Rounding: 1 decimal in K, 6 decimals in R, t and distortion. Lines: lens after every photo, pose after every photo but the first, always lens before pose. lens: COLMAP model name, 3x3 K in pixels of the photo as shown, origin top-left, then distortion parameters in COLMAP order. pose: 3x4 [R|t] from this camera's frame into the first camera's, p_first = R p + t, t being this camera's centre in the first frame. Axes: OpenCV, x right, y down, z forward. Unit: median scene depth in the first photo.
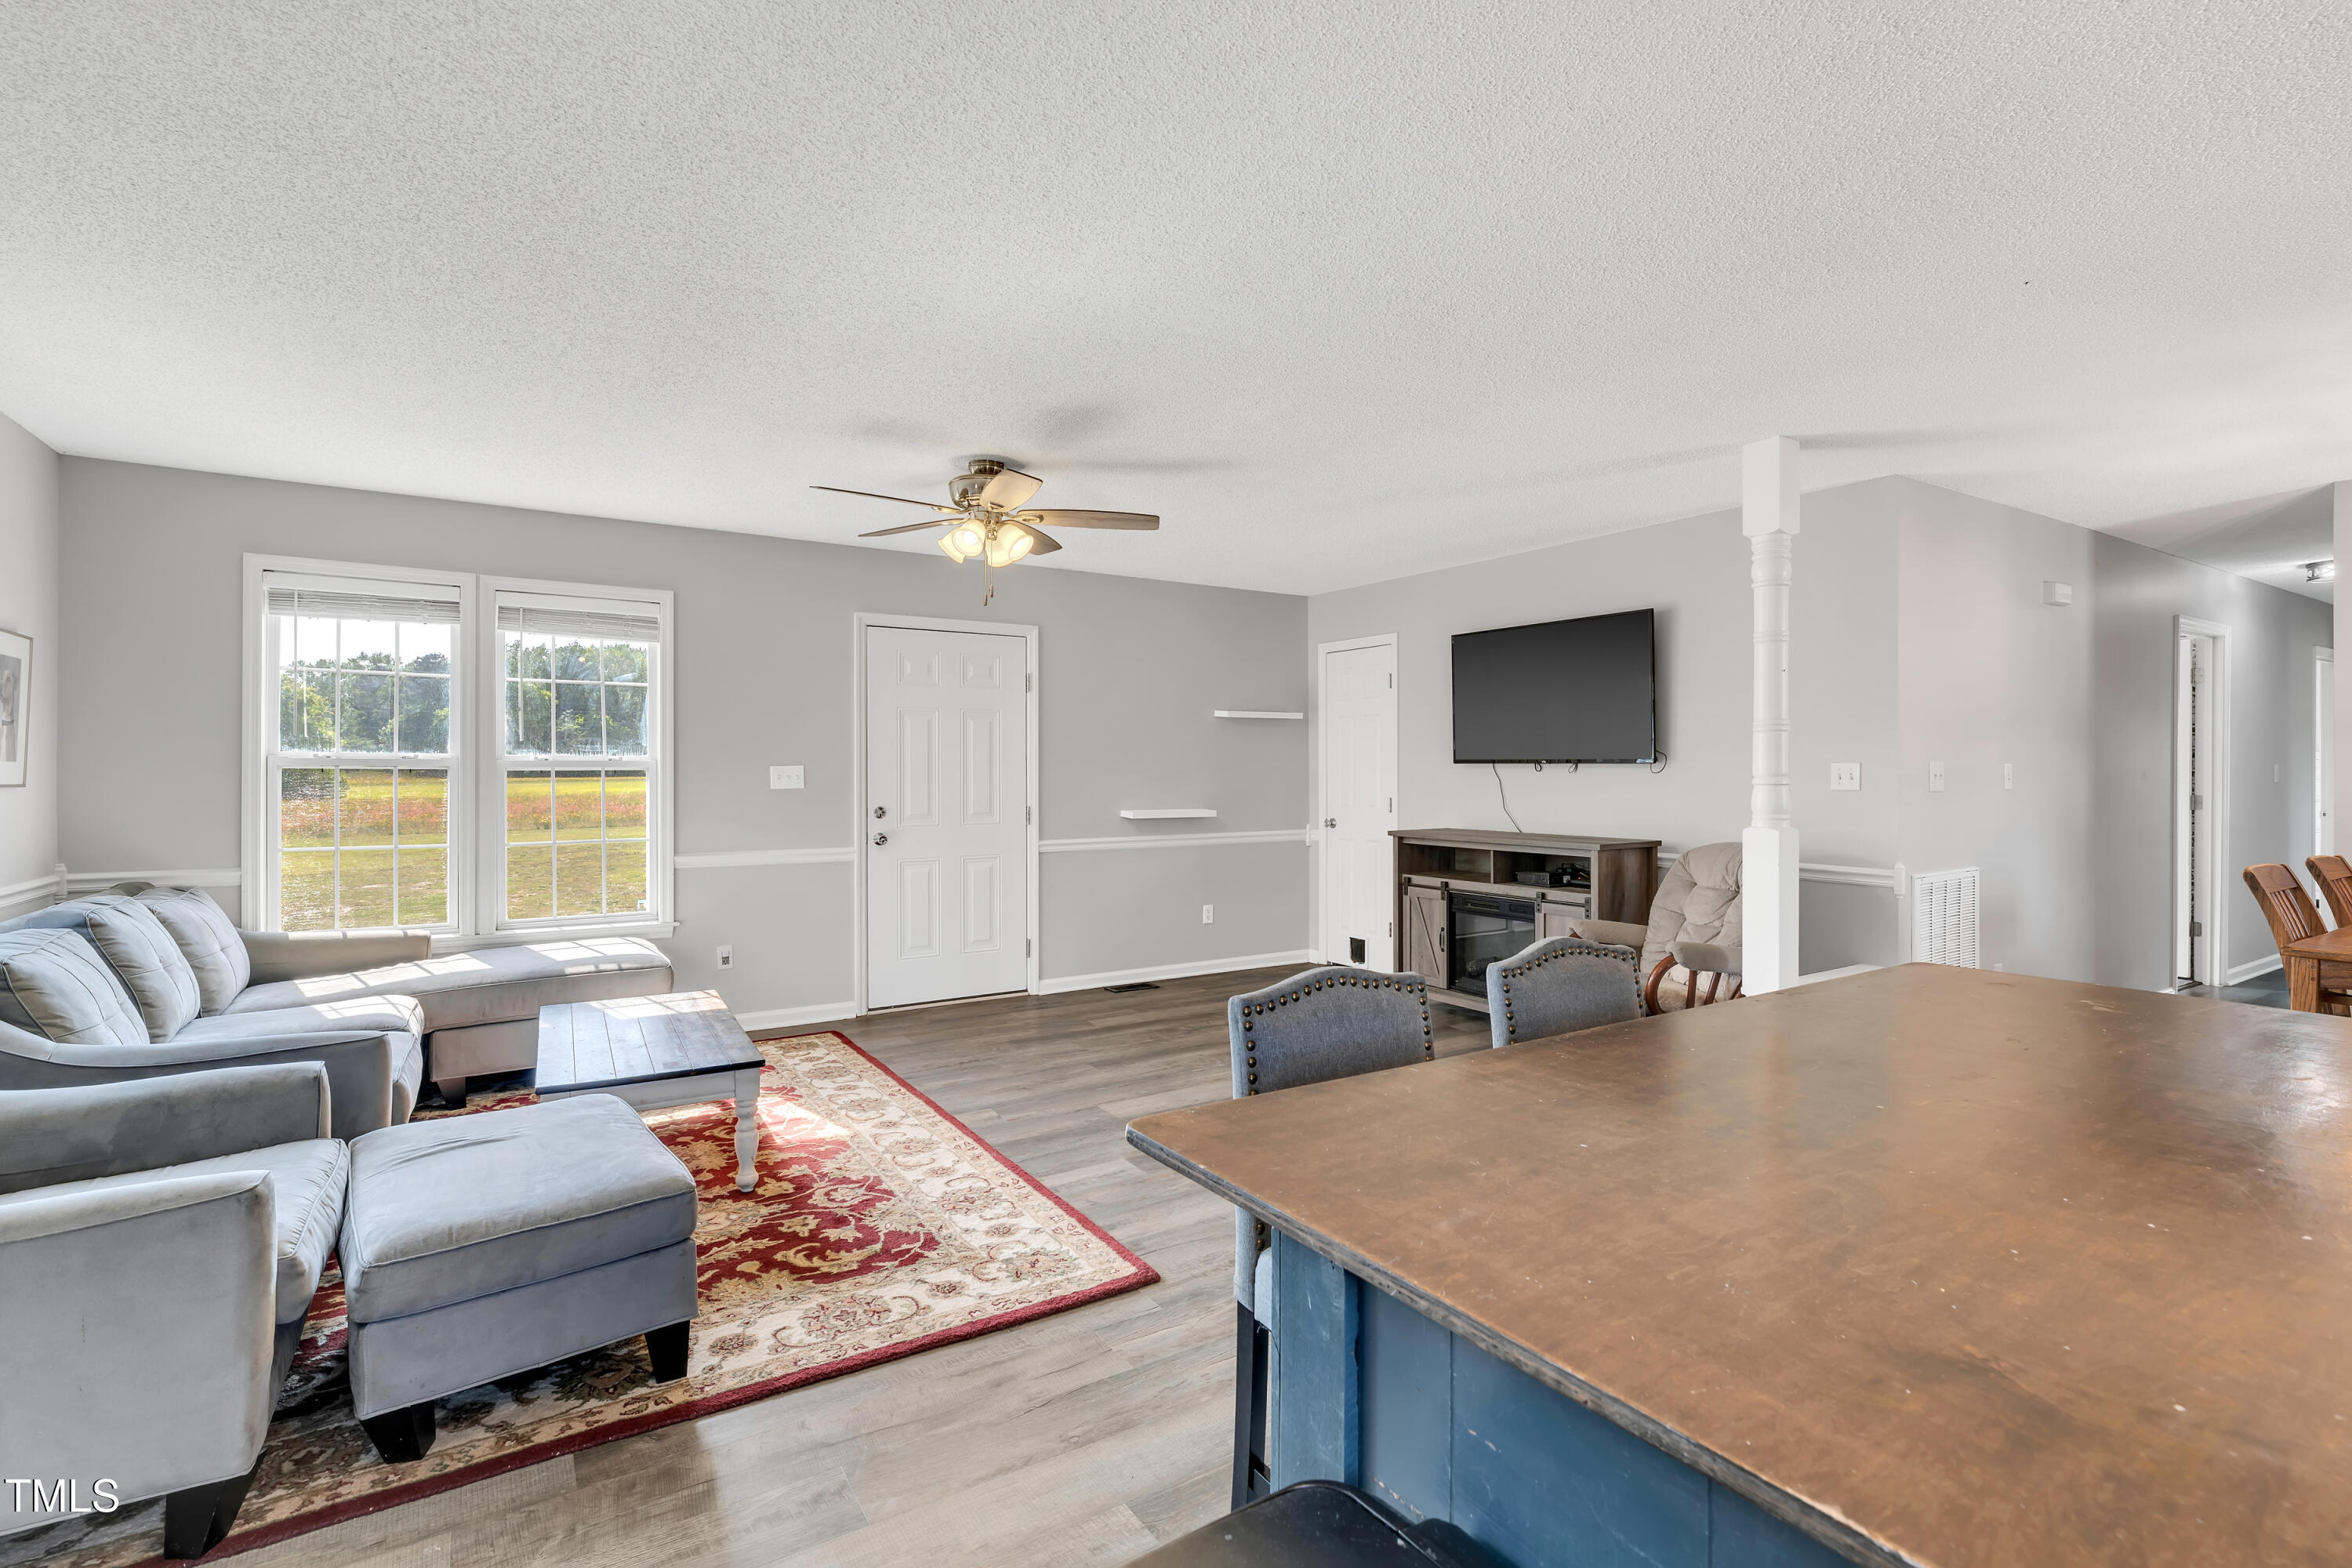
lens RADIAL K [[1072.9, 0, 1165.3], [0, 1072.9, 767.5], [0, 0, 1]] dist [0.022815, 0.000132]
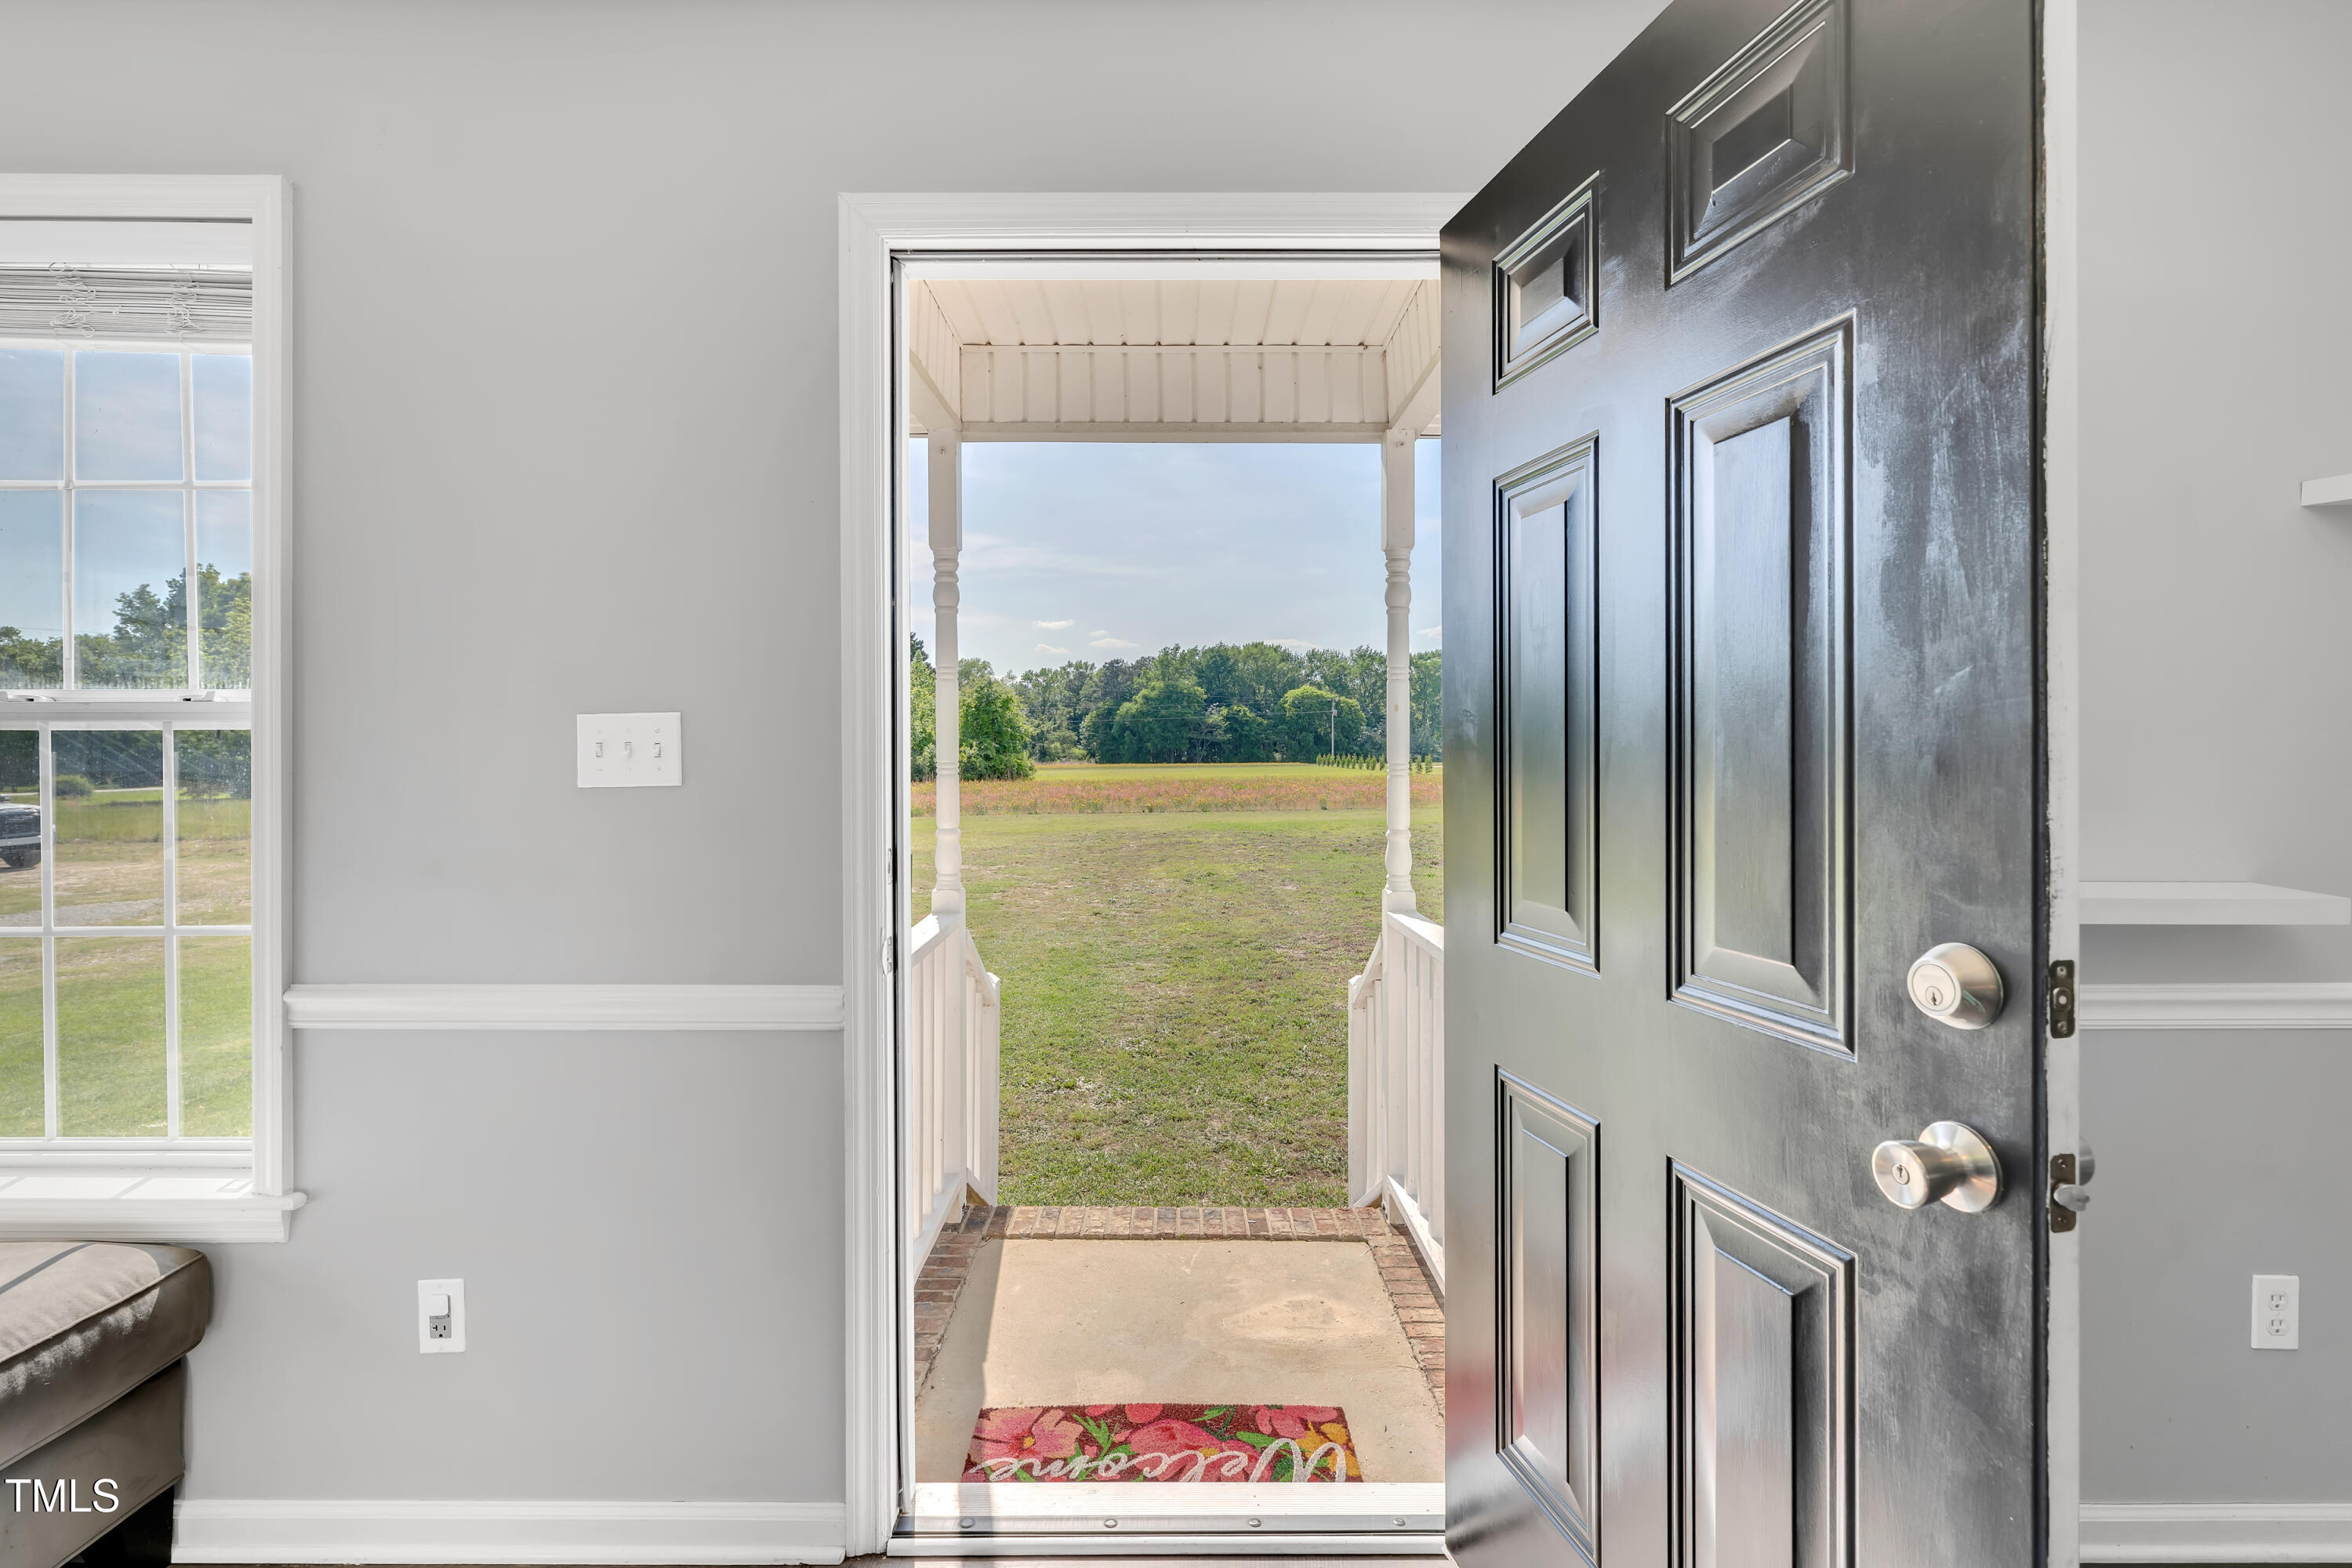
lens RADIAL K [[1072.9, 0, 1165.3], [0, 1072.9, 767.5], [0, 0, 1]] dist [0.022815, 0.000132]
pose [[0.847471, 0.003191, -0.530832, -0.041913], [0.003736, 0.999921, 0.011976, 0.007817], [0.530829, -0.012132, 0.847392, 0.651218]]
